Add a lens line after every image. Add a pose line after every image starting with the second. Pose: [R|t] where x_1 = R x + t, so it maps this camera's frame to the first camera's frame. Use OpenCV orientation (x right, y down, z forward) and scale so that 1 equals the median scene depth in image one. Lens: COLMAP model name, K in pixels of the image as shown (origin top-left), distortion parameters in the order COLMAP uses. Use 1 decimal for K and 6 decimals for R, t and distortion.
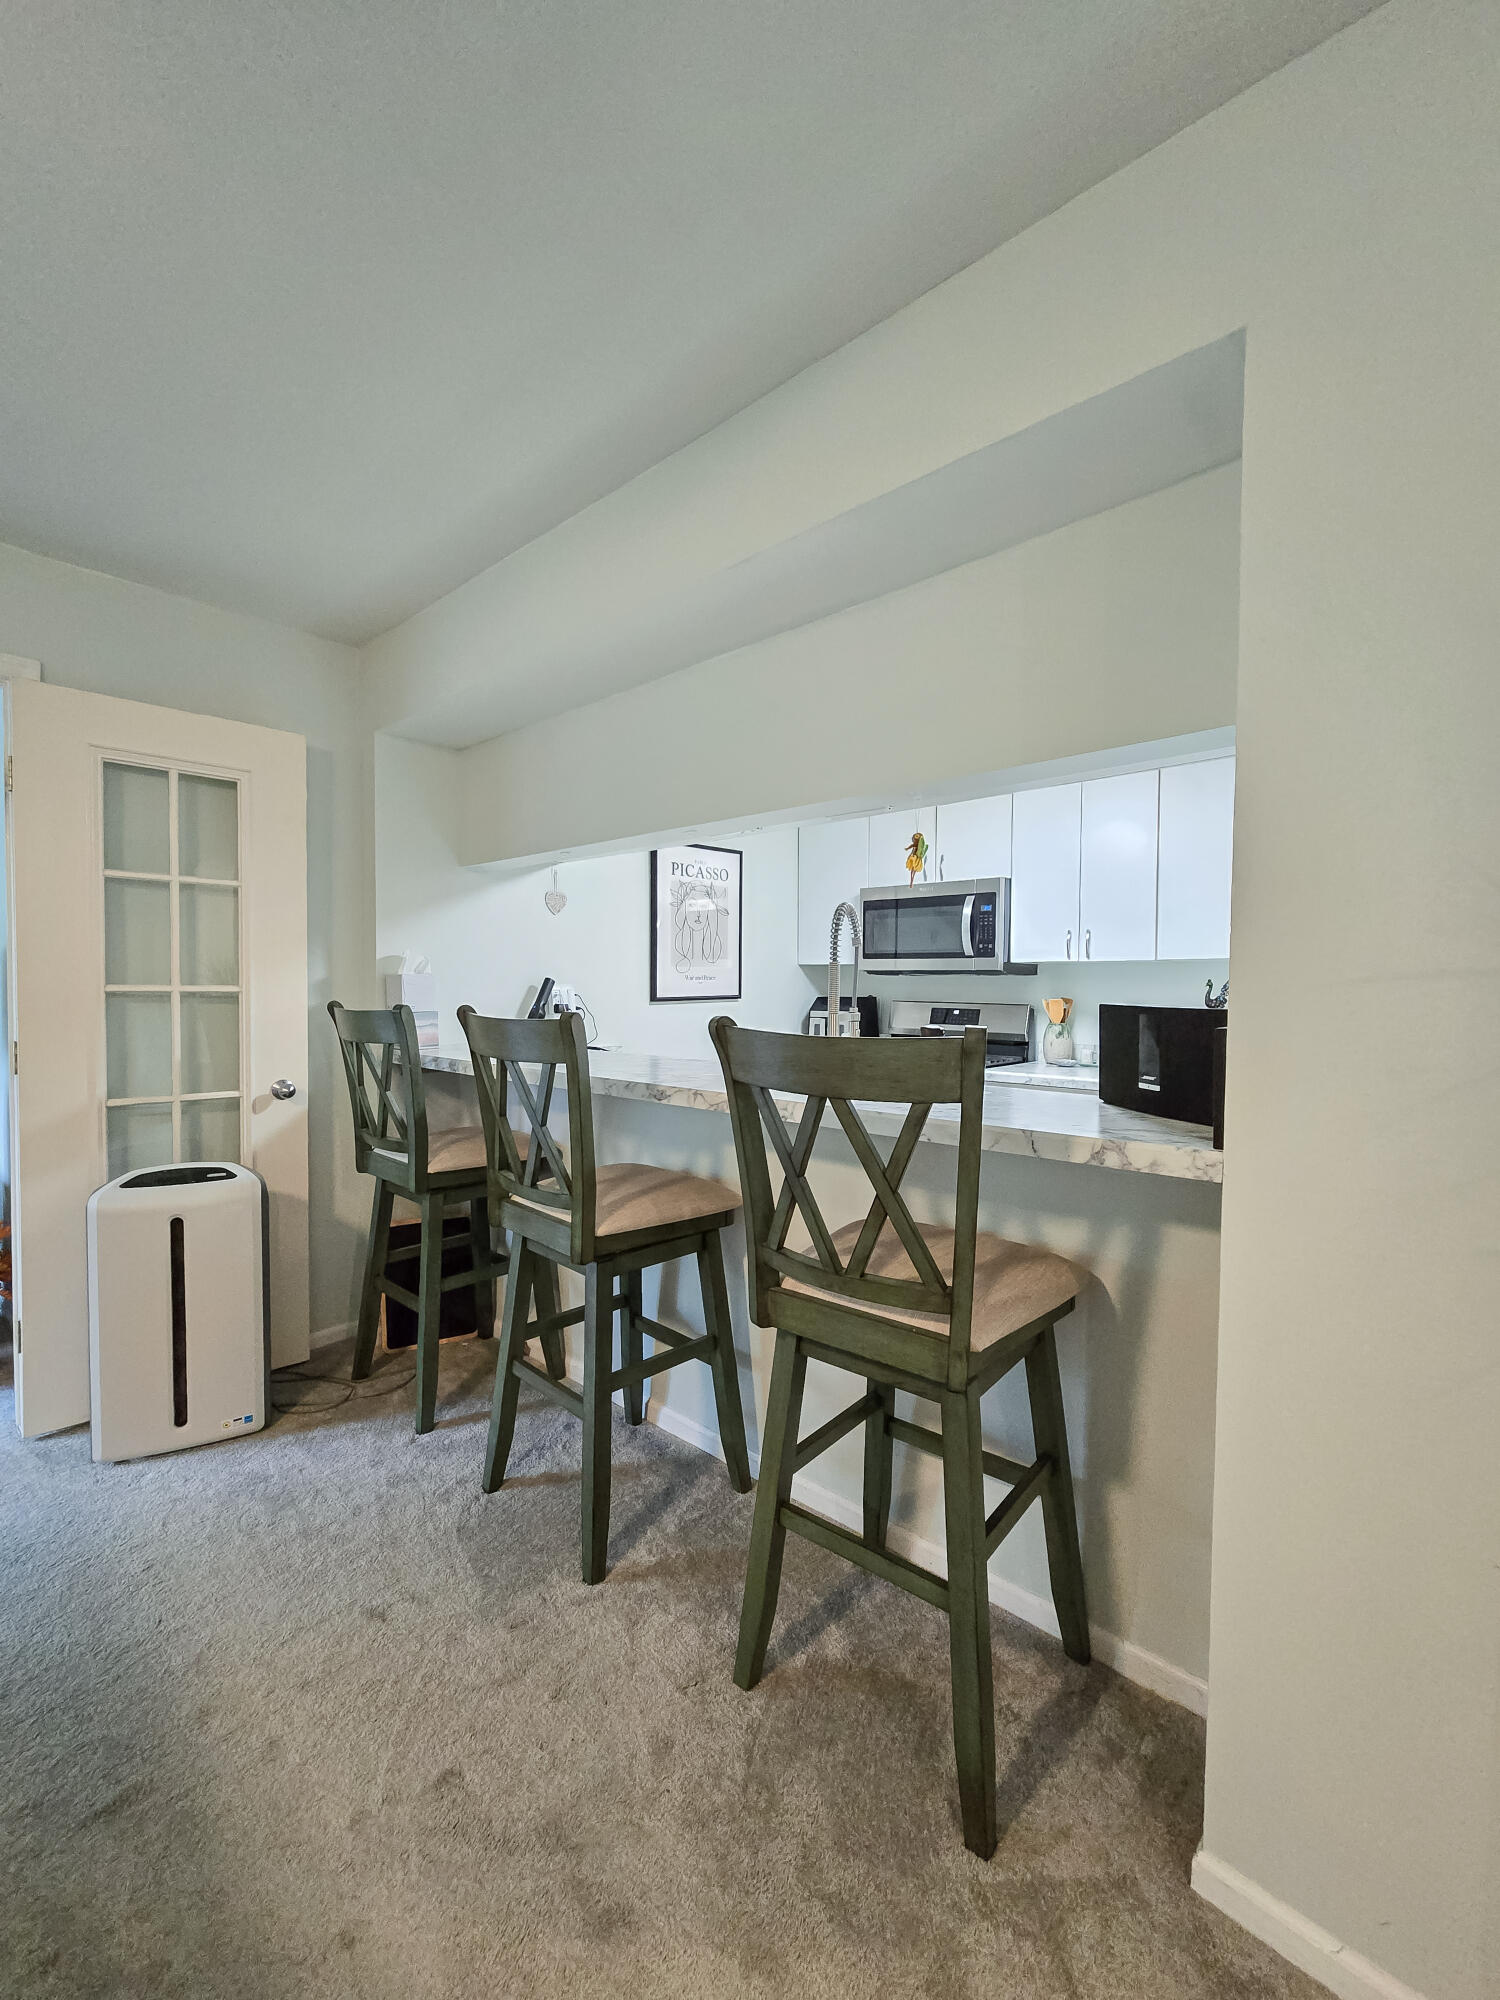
lens RADIAL K [[833.5, 0, 741.6], [0, 833.5, 1011.4], [0, 0, 1]] dist [-0.006235, 0.003372]
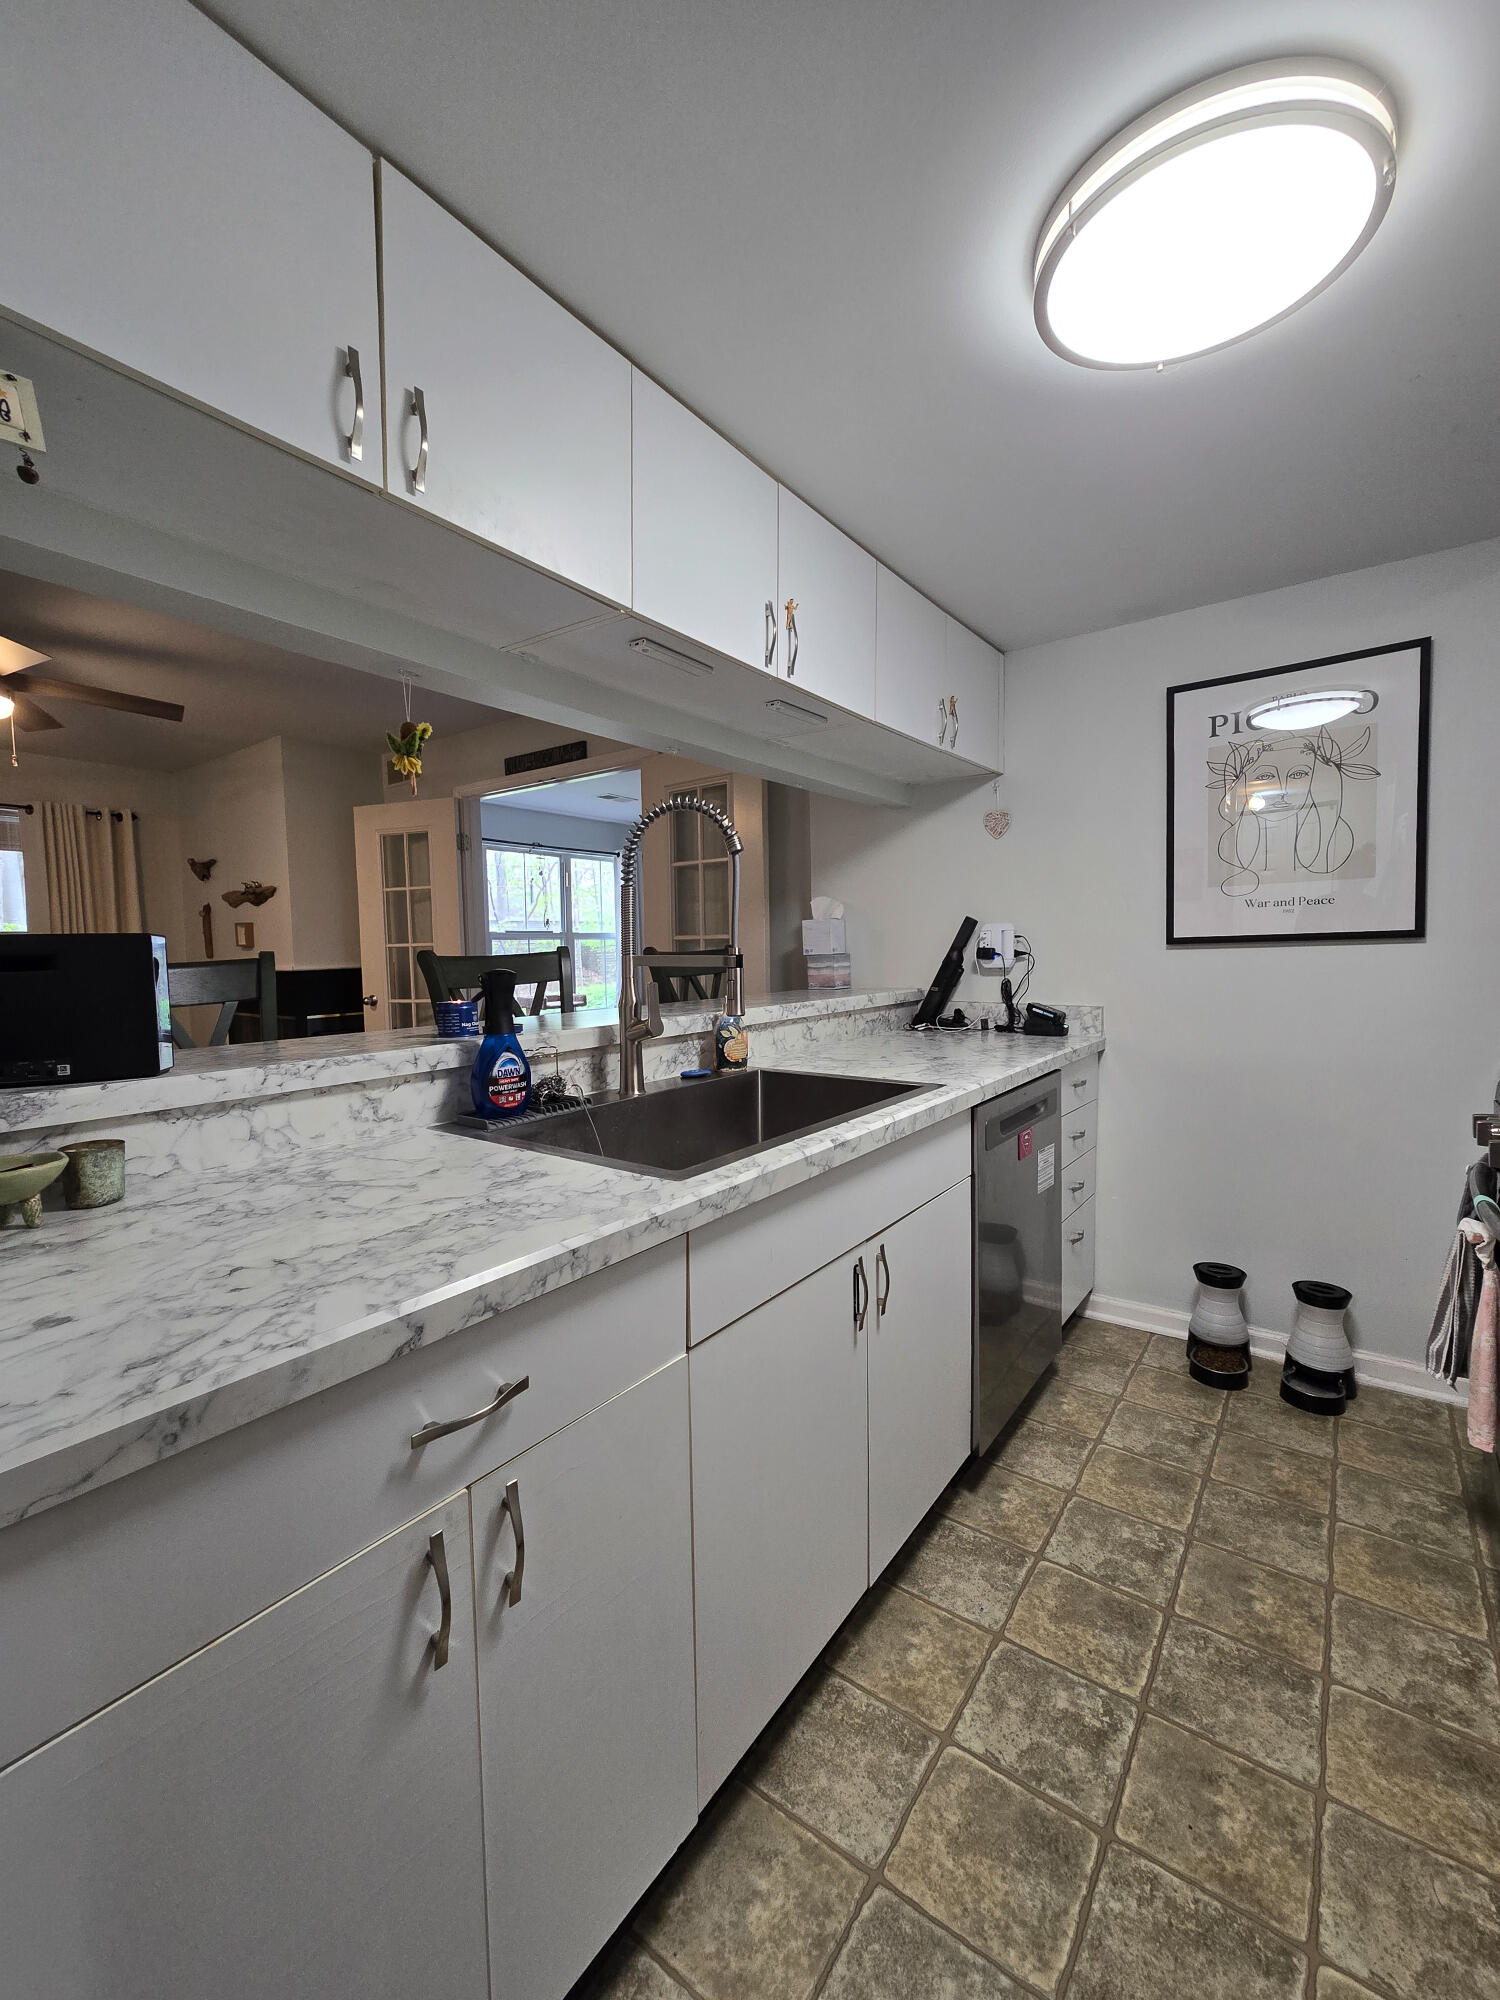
lens RADIAL K [[833.5, 0, 734.3], [0, 833.5, 1001.5], [0, 0, 1]] dist [-0.006235, 0.003372]
pose [[0.097414, 0.058811, -0.993505, 0.931654], [-0.006985, 0.998268, 0.058408, -0.006255], [0.995219, 0.001250, 0.097656, 1.080022]]
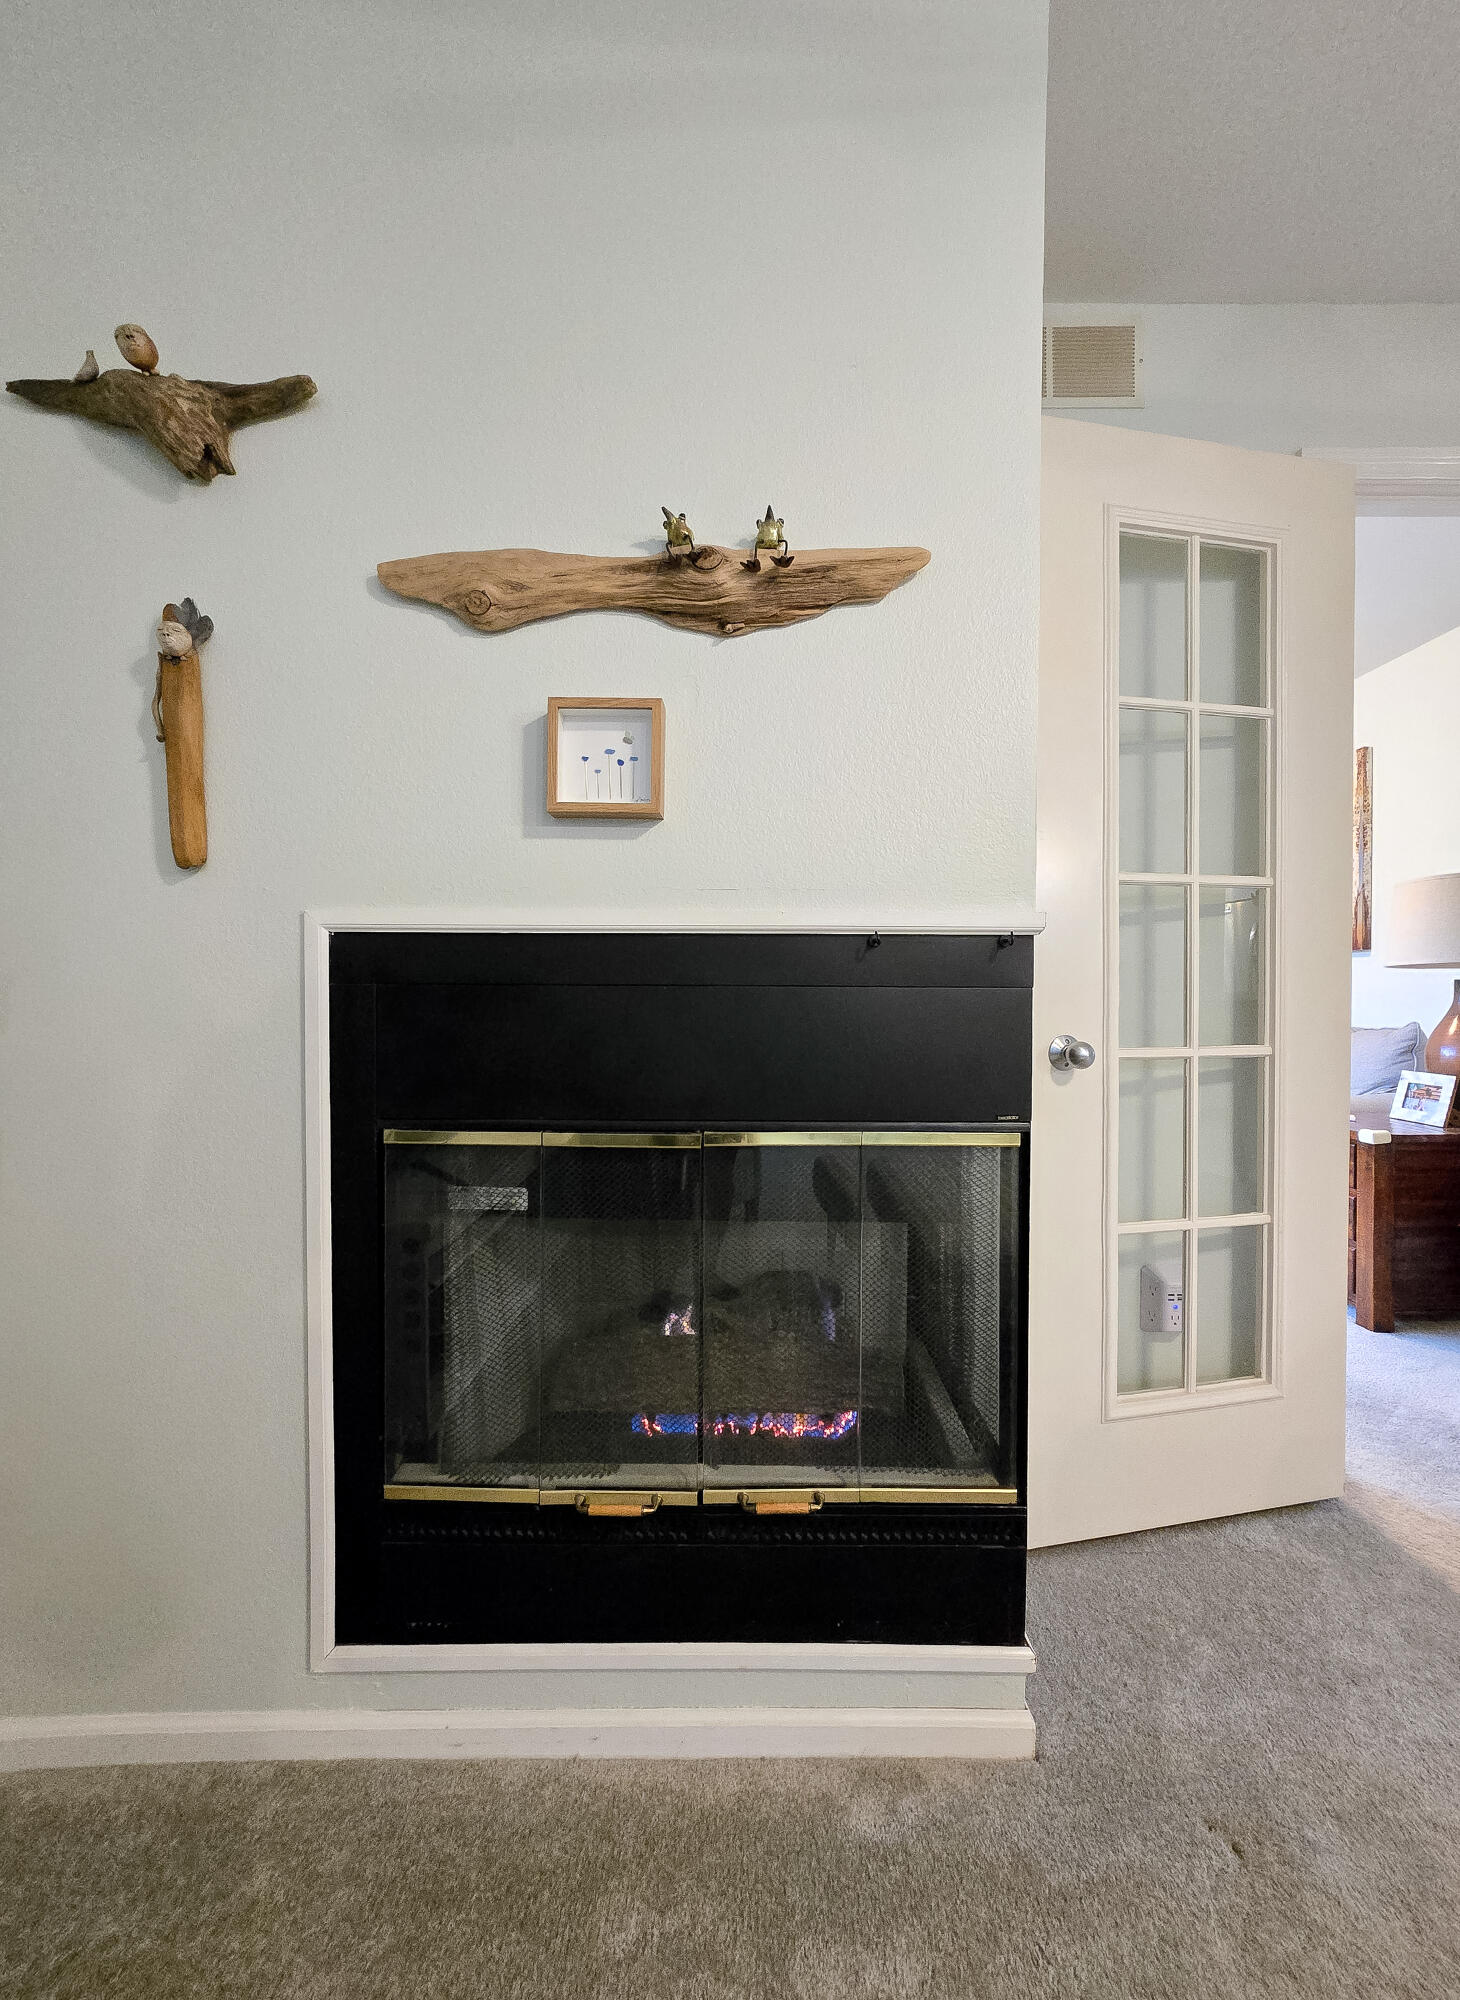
lens RADIAL K [[819.6, 0, 749.9], [0, 819.6, 1002.3], [0, 0, 1]] dist [-0.012050, 0.000169]
pose [[0.671911, 0.005338, -0.740612, -1.201685], [-0.016273, 0.999839, -0.007556, 0.106577], [0.740453, 0.017129, 0.671890, -0.386763]]
